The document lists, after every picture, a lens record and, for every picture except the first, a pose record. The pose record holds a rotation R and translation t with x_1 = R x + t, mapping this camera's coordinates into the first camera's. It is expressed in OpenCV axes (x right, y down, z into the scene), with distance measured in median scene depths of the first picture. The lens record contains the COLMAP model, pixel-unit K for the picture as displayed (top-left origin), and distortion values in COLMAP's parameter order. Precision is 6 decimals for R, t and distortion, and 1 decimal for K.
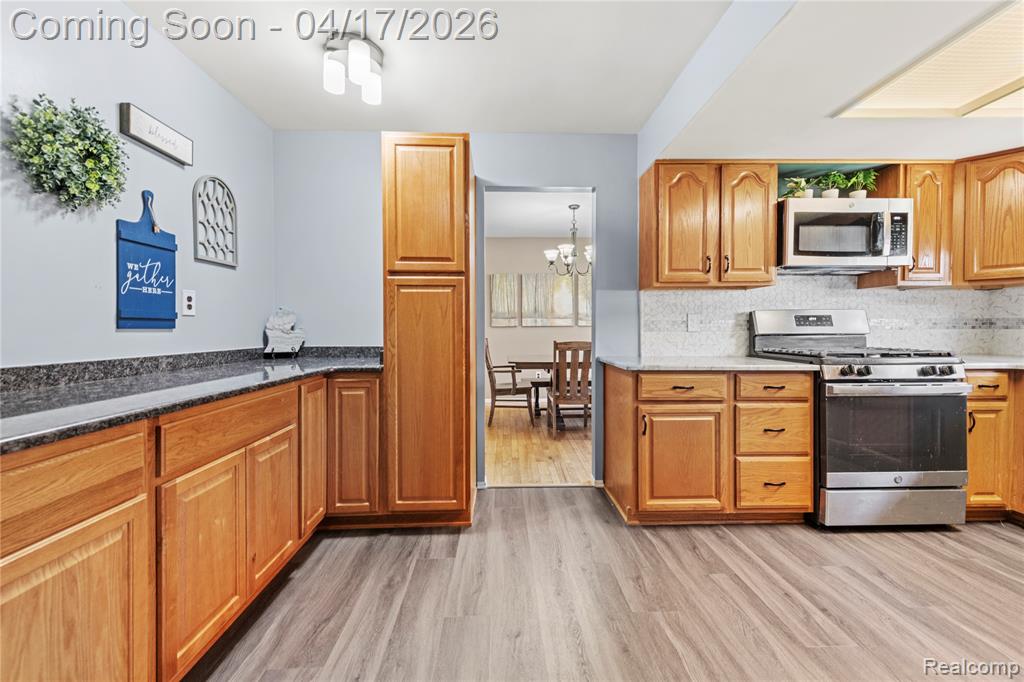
lens RADIAL K [[410.3, 0, 517.0], [0, 410.3, 331.4], [0, 0, 1]] dist [0.003060, 0.000060]
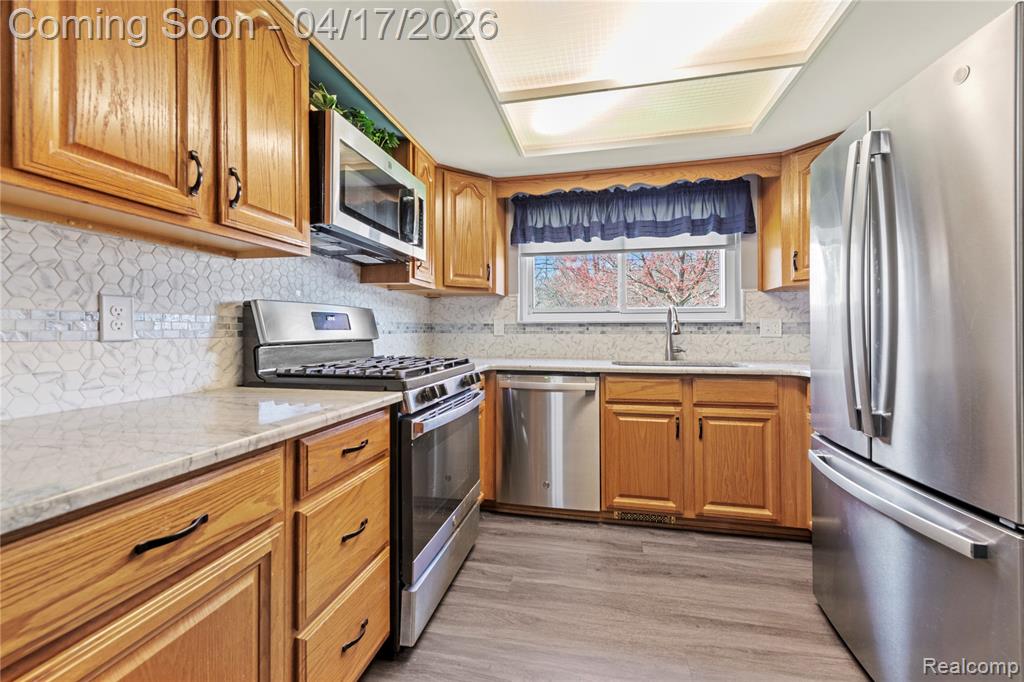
lens RADIAL K [[410.3, 0, 517.0], [0, 410.3, 331.4], [0, 0, 1]] dist [0.003060, 0.000060]
pose [[0.242257, 0.002983, 0.970208, 0.146456], [0.005837, 0.999973, -0.004532, -0.004755], [-0.970195, 0.006761, 0.242233, 0.563293]]
